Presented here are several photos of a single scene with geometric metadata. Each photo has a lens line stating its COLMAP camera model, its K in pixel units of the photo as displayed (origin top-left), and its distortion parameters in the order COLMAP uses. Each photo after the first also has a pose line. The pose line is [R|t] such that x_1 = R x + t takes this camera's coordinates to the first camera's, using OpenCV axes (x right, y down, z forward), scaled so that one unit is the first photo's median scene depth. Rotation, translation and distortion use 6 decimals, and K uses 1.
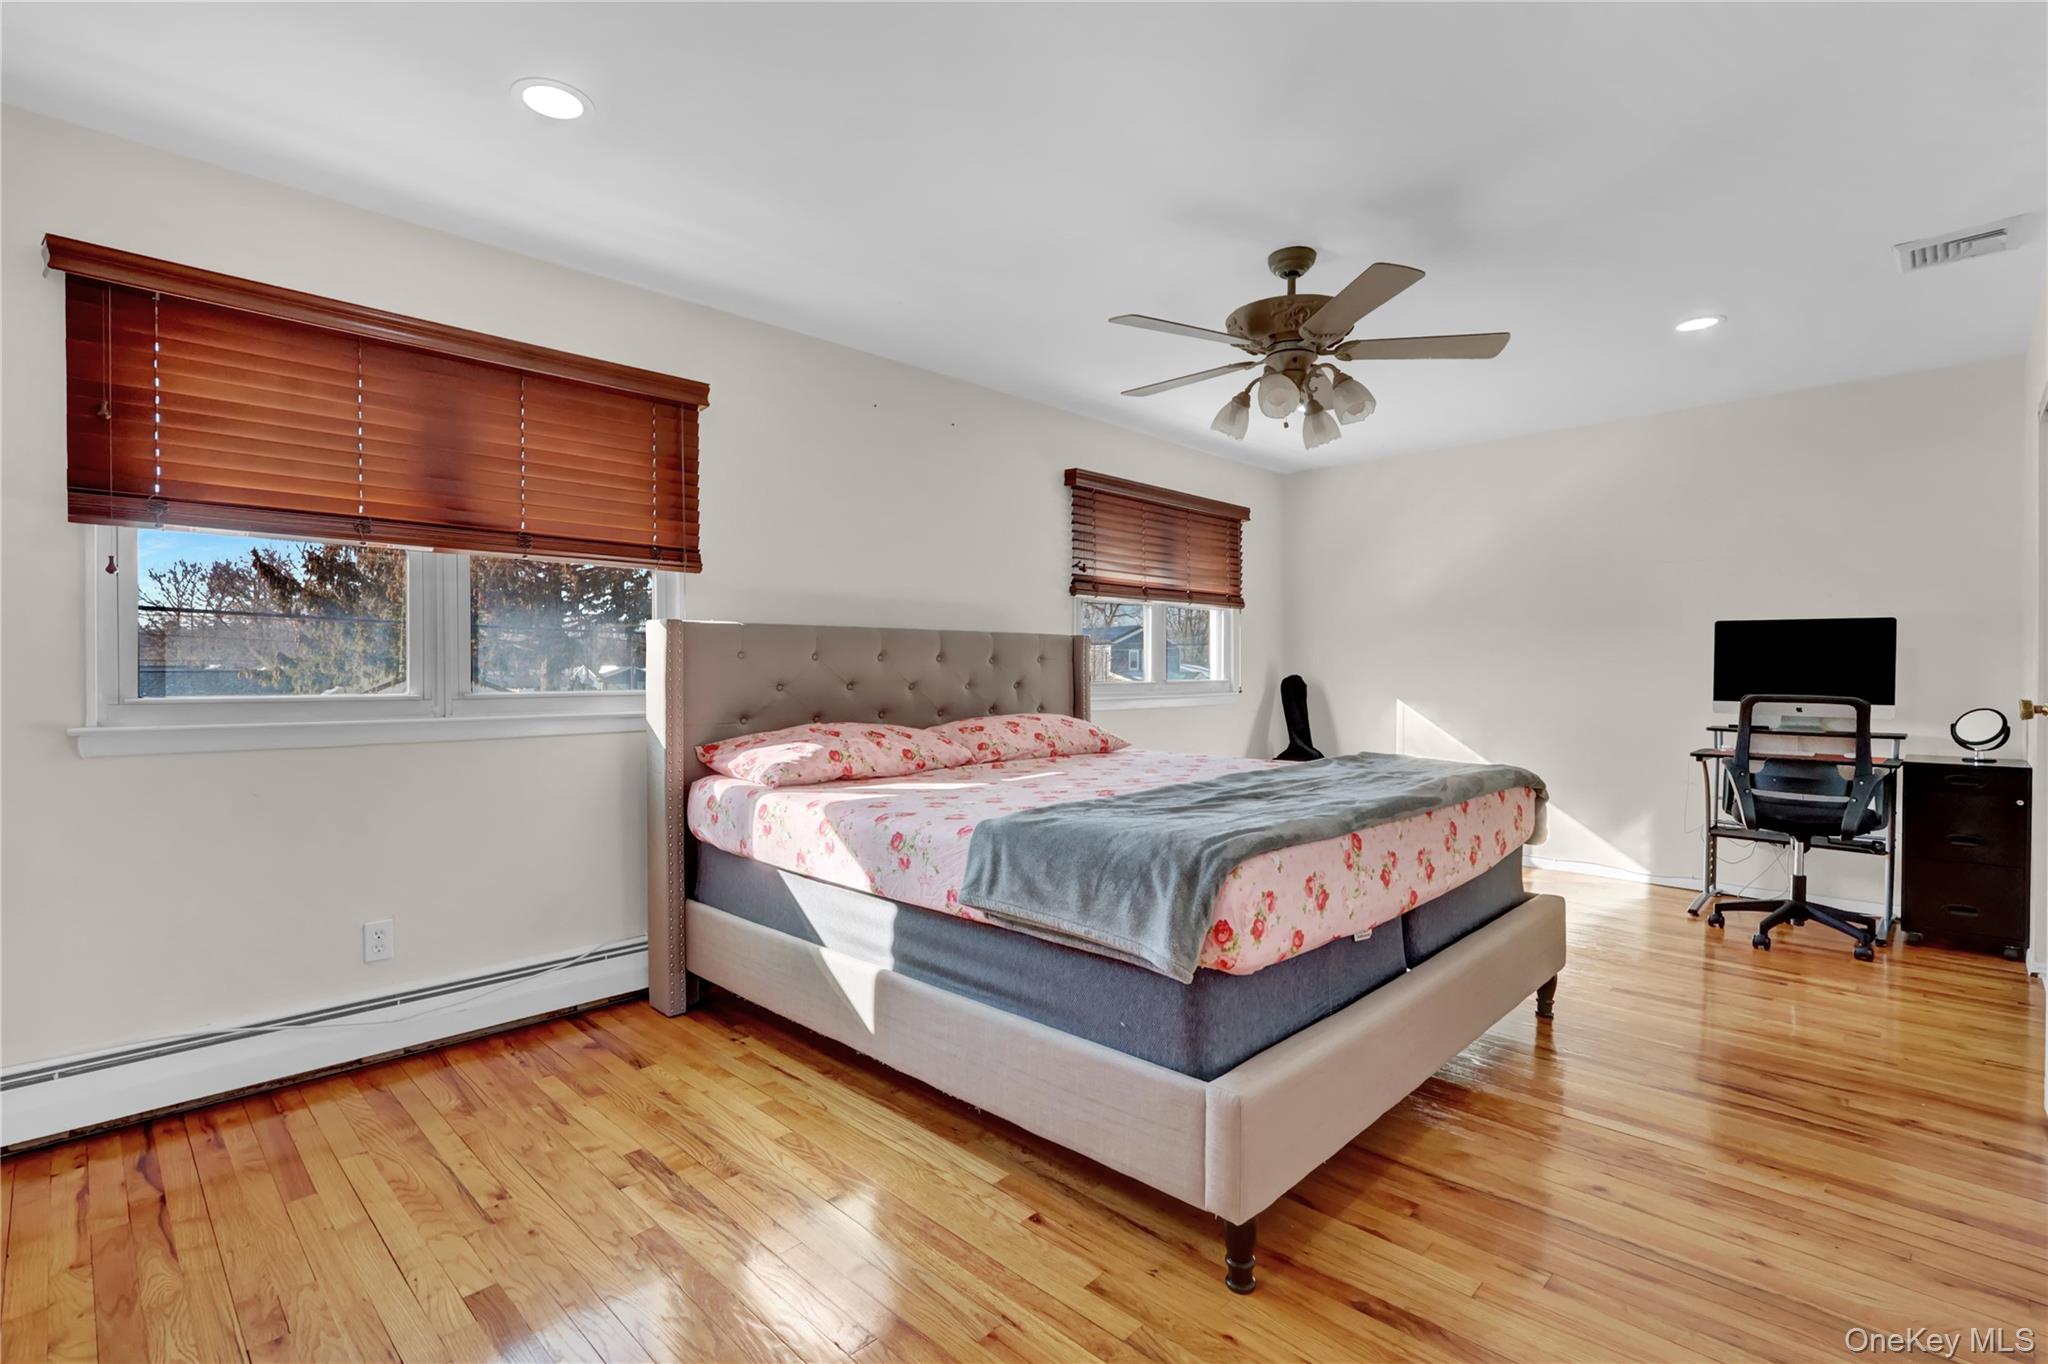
lens RADIAL K [[957.8, 0, 1024.0], [0, 957.8, 682.0], [0, 0, 1]] dist [0.000008, -0.000092]
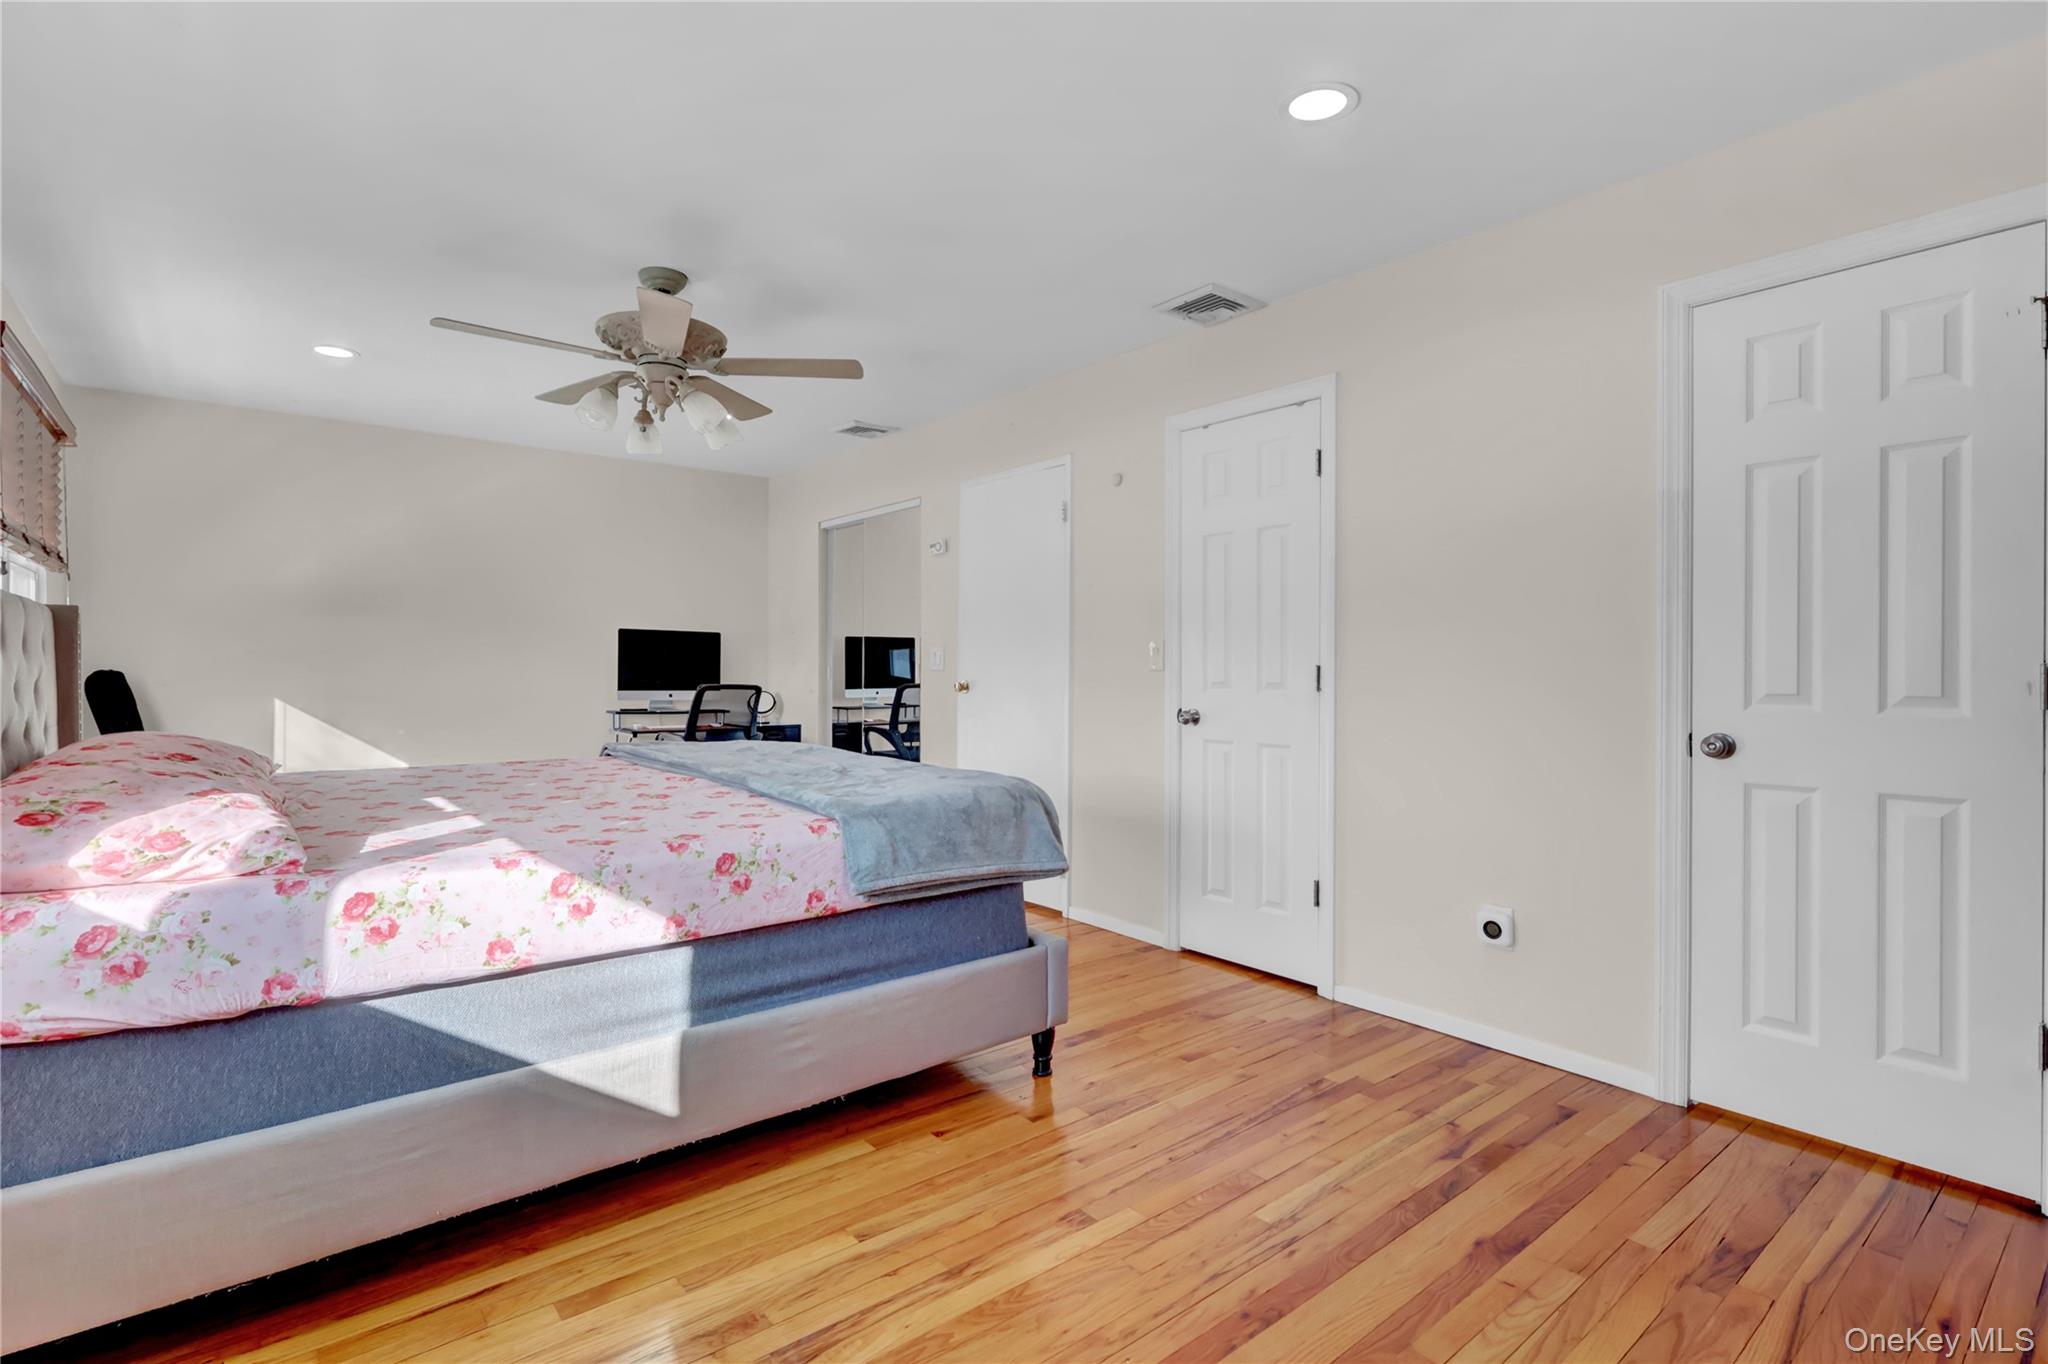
lens RADIAL K [[957.8, 0, 1024.0], [0, 957.8, 682.0], [0, 0, 1]] dist [0.000008, -0.000092]
pose [[0.106144, -0.010753, 0.994293, -0.915086], [0.006103, 0.999930, 0.010162, -0.002452], [-0.994332, 0.004989, 0.106202, 0.620469]]
